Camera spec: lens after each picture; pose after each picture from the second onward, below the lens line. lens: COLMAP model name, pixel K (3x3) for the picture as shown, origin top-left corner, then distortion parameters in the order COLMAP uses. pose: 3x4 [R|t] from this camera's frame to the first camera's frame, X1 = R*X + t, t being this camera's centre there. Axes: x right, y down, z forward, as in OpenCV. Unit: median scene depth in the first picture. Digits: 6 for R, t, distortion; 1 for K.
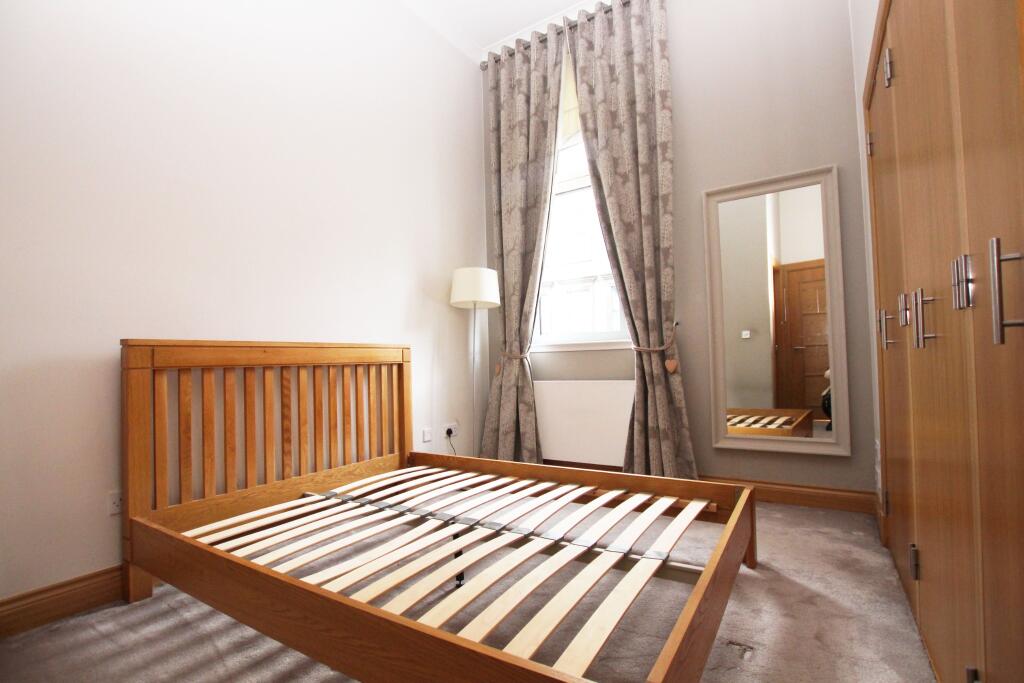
lens RADIAL K [[494.5, 0, 512.2], [0, 494.5, 347.4], [0, 0, 1]] dist [-0.002529, -0.000022]
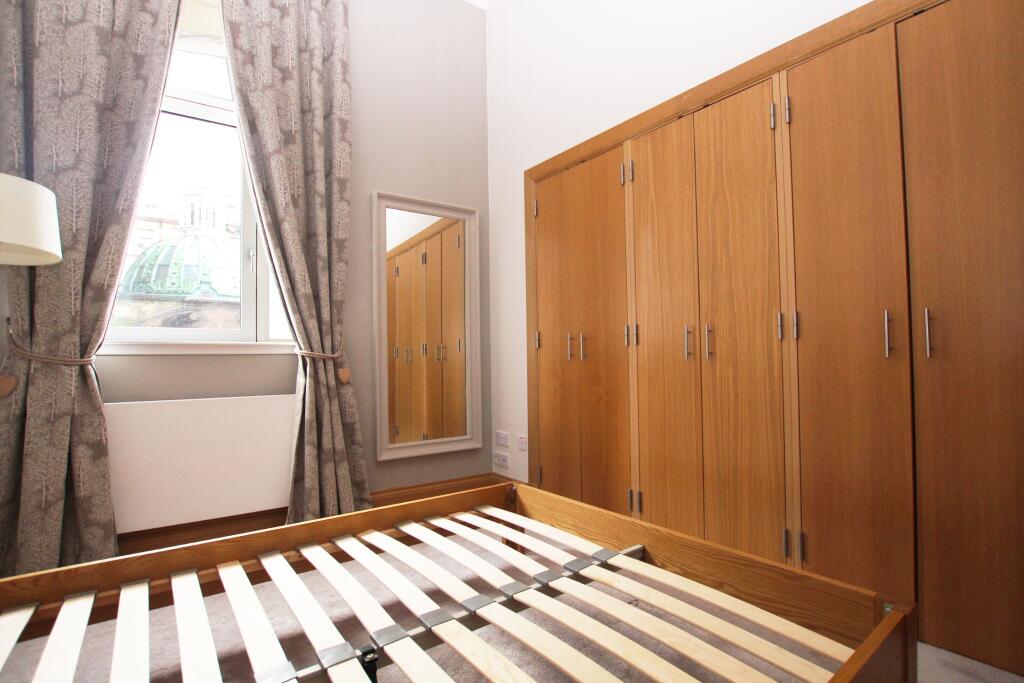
lens RADIAL K [[494.5, 0, 511.9], [0, 494.5, 342.3], [0, 0, 1]] dist [-0.002529, -0.000022]
pose [[0.374886, 0.052888, 0.925561, -0.369386], [-0.026414, 0.998575, -0.046361, 0.011647], [-0.926695, -0.007068, 0.375749, 0.391206]]
